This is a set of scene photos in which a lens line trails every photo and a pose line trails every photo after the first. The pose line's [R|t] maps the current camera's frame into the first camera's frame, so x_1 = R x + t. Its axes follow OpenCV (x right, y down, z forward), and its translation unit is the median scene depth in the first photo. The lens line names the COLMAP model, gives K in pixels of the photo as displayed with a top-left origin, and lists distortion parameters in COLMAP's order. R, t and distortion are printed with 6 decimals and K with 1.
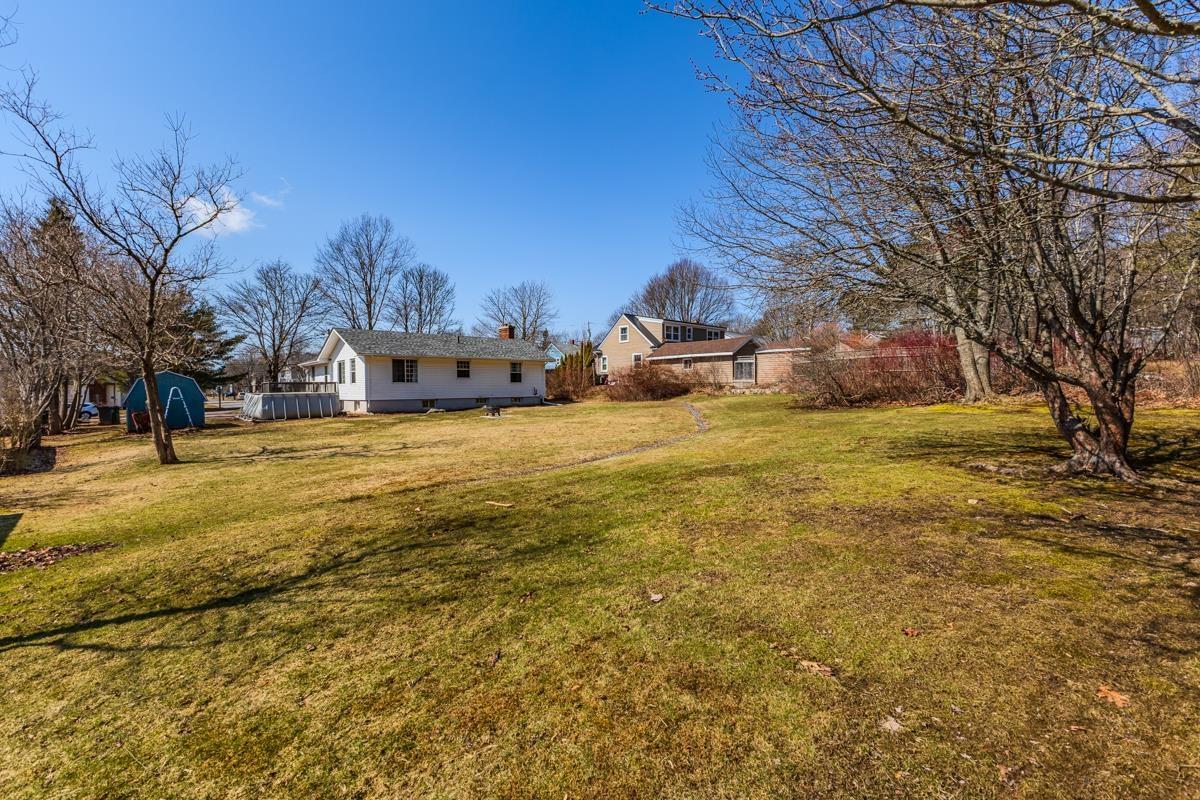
lens RADIAL K [[513.8, 0, 599.7], [0, 513.8, 395.3], [0, 0, 1]] dist [0.000741, 0.000135]
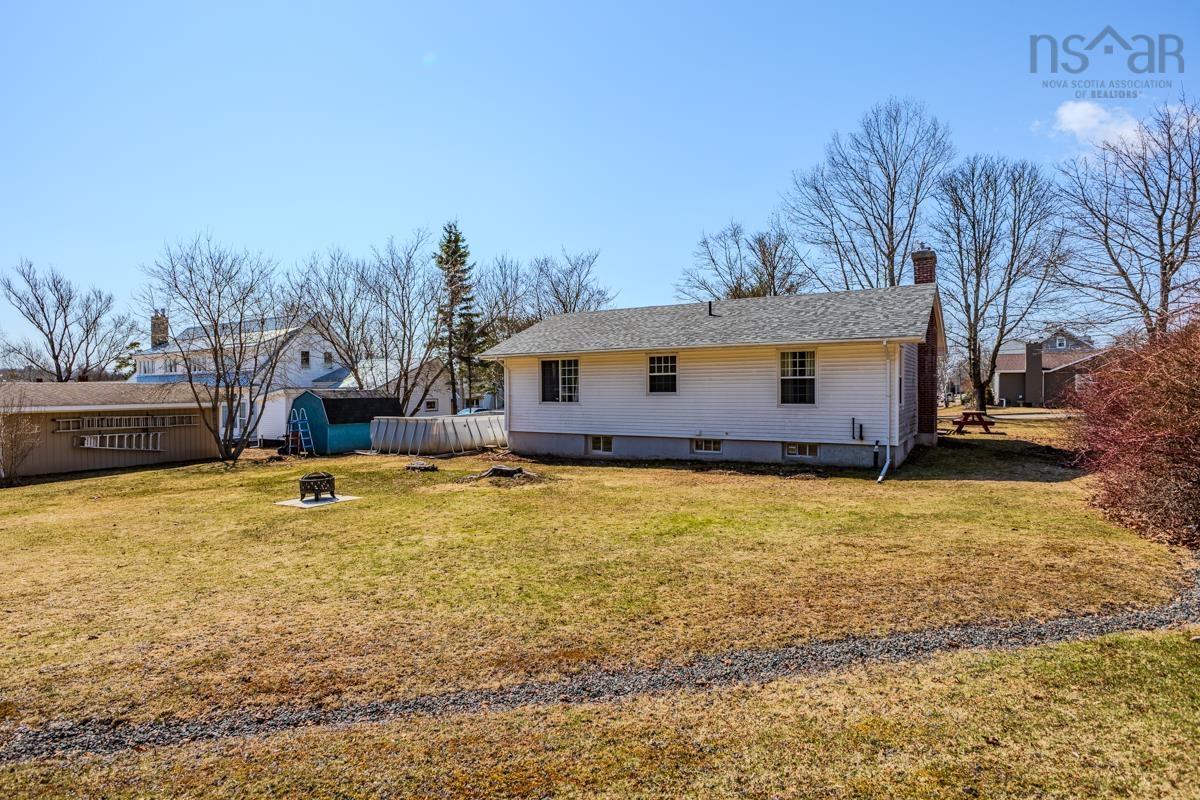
lens RADIAL K [[694.4, 0, 598.8], [0, 694.4, 397.7], [0, 0, 1]] dist [-0.000536, -0.000041]
pose [[0.274642, 0.008585, -0.961508, 0.319908], [-0.021205, 0.999771, 0.002869, -0.030559], [0.961313, 0.019601, 0.274761, 0.778256]]
